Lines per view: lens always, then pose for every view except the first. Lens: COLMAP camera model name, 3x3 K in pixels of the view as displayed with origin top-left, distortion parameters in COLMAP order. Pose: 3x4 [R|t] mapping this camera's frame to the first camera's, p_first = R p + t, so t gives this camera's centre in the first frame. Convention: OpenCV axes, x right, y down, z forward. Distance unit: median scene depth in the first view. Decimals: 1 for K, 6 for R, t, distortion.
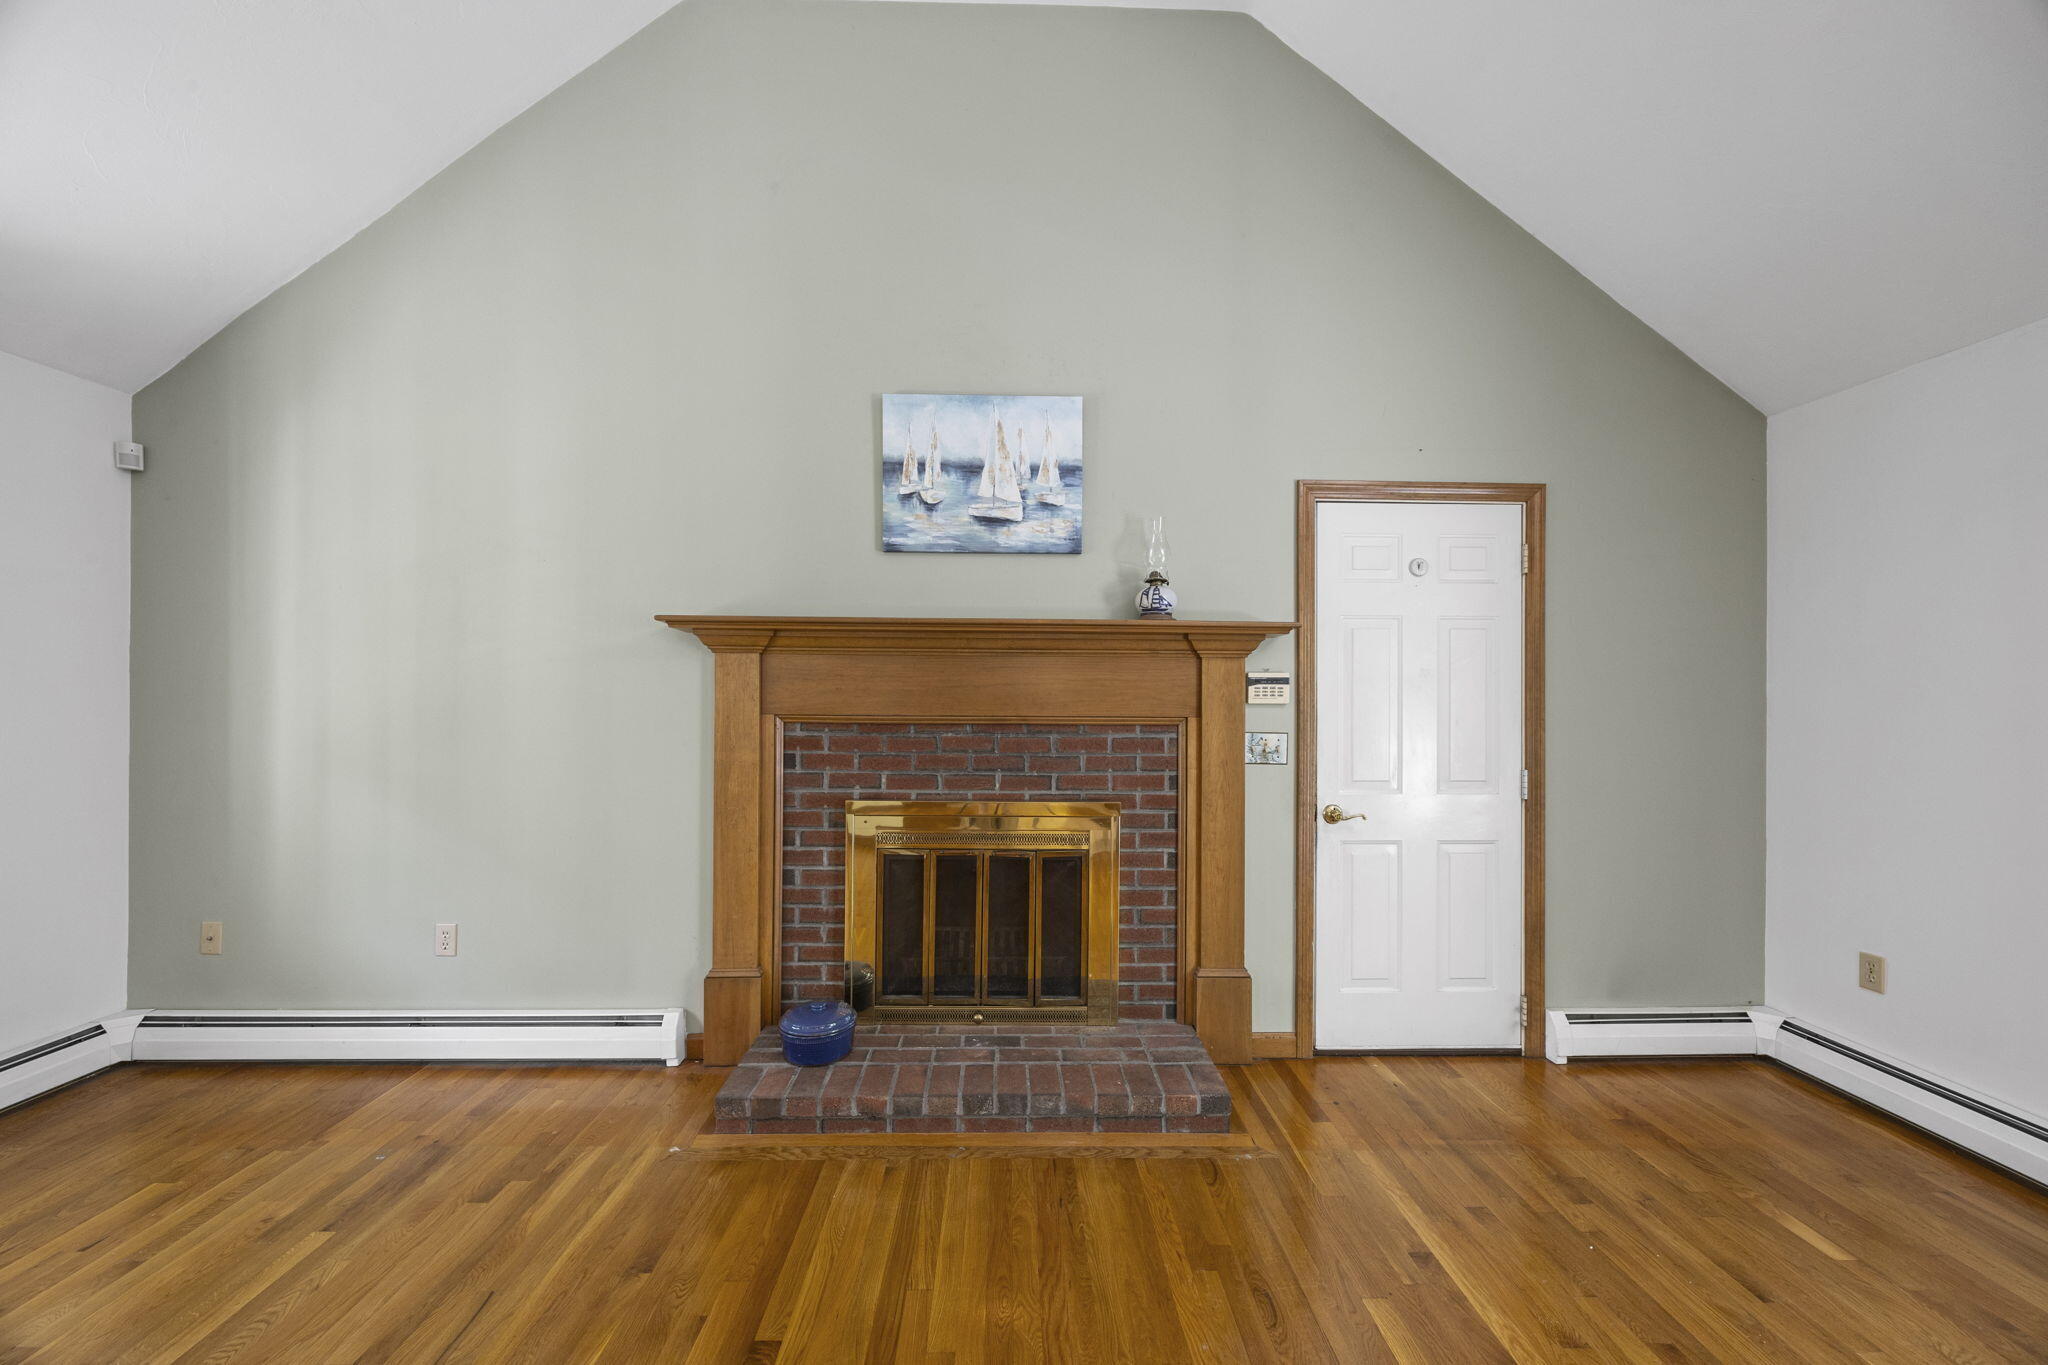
lens RADIAL K [[778.3, 0, 1023.2], [0, 778.3, 701.1], [0, 0, 1]] dist [-0.001442, -0.000266]
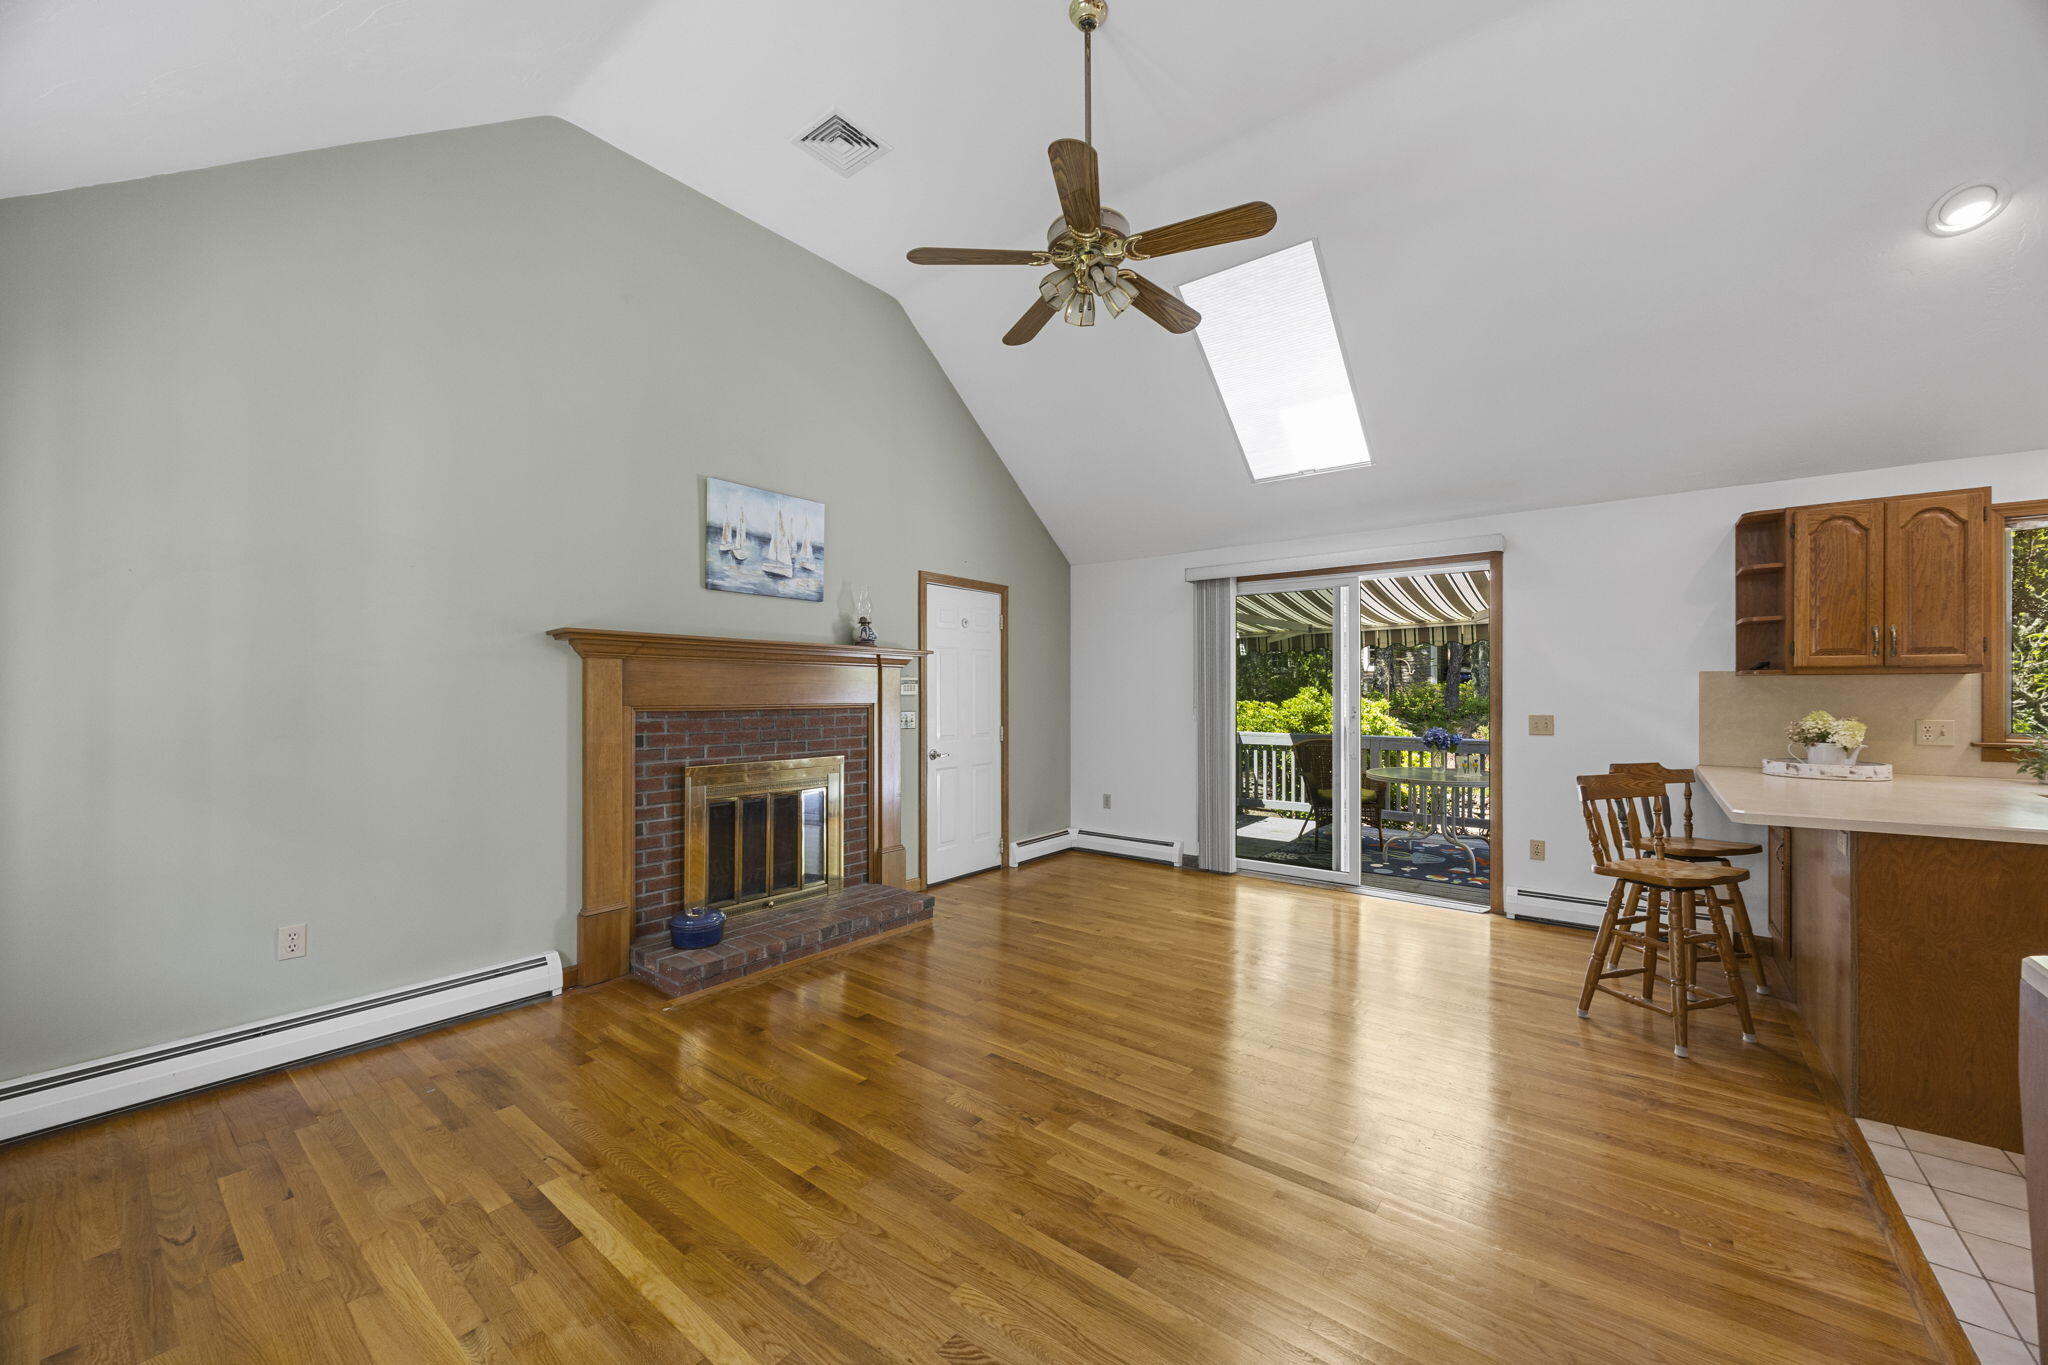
lens RADIAL K [[772.1, 0, 1022.4], [0, 772.1, 691.0], [0, 0, 1]] dist [-0.000852, -0.000288]
pose [[0.635570, -0.004532, 0.772030, -0.895914], [0.002350, 0.999989, 0.003936, -0.011535], [-0.772040, -0.000687, 0.635574, -0.327177]]
